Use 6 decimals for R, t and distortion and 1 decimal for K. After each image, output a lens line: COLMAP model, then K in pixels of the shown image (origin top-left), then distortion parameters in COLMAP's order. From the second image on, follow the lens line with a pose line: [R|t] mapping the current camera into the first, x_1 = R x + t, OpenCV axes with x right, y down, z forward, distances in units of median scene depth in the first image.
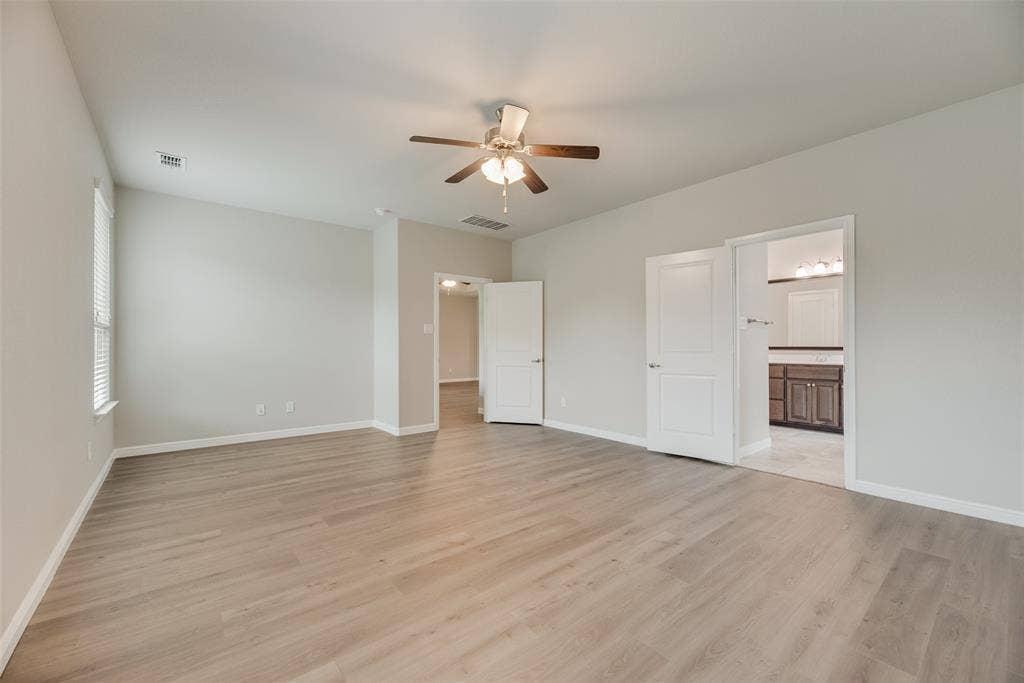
lens RADIAL K [[413.7, 0, 512.9], [0, 413.7, 344.2], [0, 0, 1]] dist [-0.002107, 0.000099]
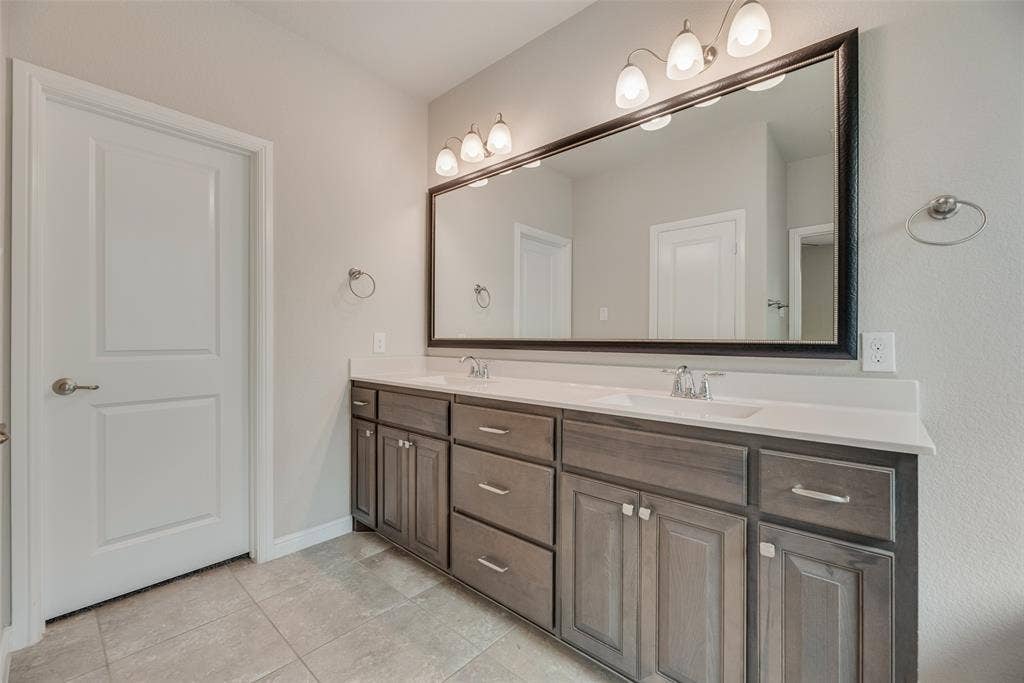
lens RADIAL K [[413.7, 0, 515.3], [0, 413.7, 338.2], [0, 0, 1]] dist [-0.002107, 0.000099]
pose [[0.988014, -0.001090, 0.154358, 0.612530], [-0.000231, 0.999964, 0.008538, 0.001072], [-0.154361, -0.008472, 0.987978, 0.775413]]
